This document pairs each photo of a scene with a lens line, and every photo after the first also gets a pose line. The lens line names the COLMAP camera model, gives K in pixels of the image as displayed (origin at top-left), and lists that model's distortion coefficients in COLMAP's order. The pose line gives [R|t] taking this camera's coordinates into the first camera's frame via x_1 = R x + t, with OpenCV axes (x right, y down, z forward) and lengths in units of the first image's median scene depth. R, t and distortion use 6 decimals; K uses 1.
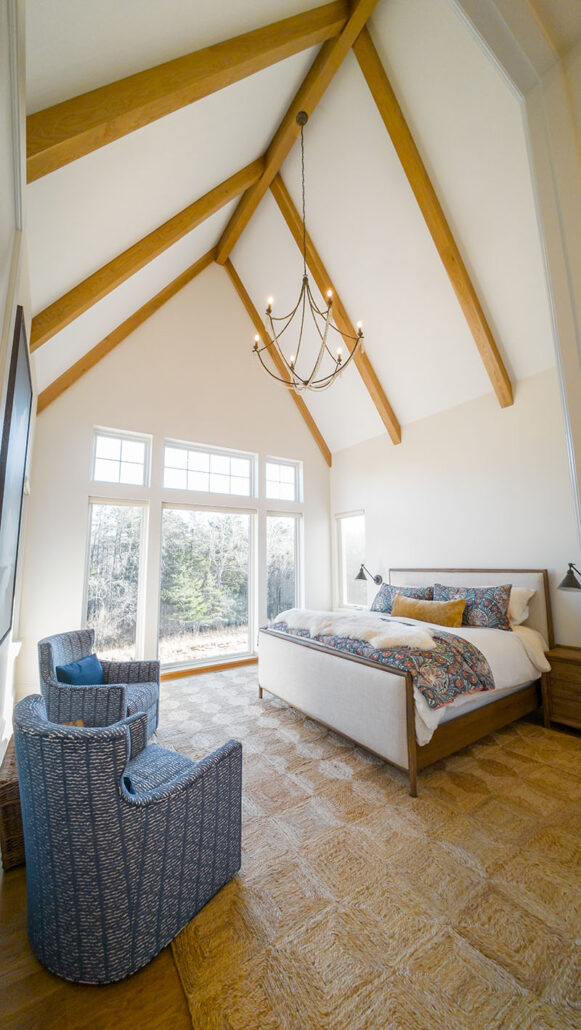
lens RADIAL K [[363.4, 0, 290.0], [0, 363.4, 513.5], [0, 0, 1]] dist [-0.027748, 0.001255]
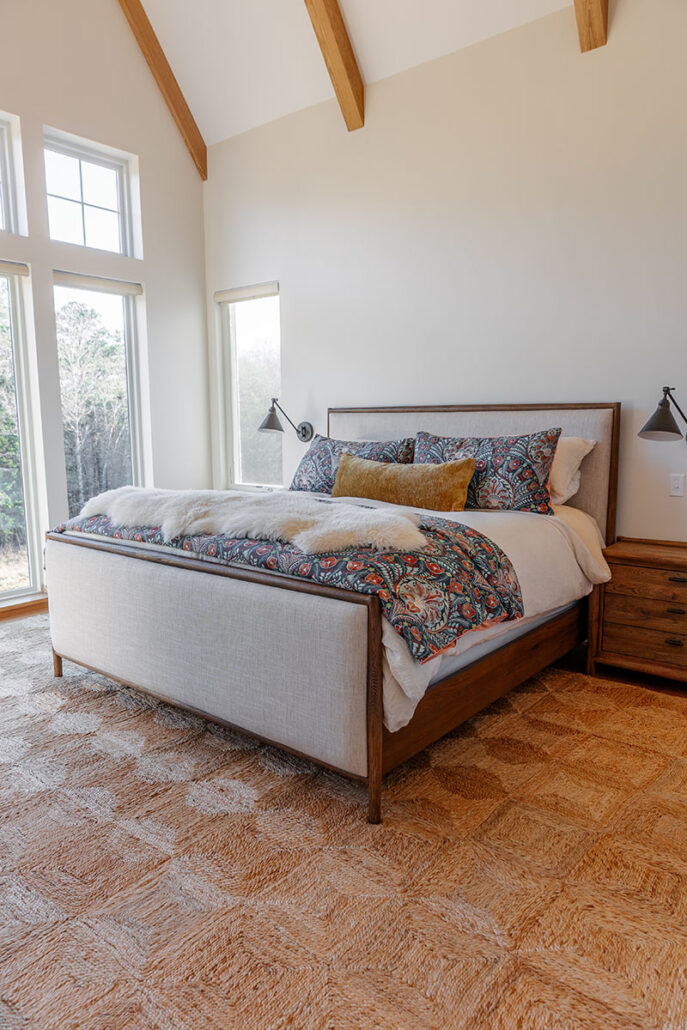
lens RADIAL K [[692.7, 0, 342.3], [0, 692.7, 517.1], [0, 0, 1]] dist [0.002863, -0.005245]
pose [[0.955686, -0.040084, 0.291646, 0.019677], [-0.039529, 0.964243, 0.262056, 0.076521], [-0.291722, -0.261972, 0.919929, 0.147082]]
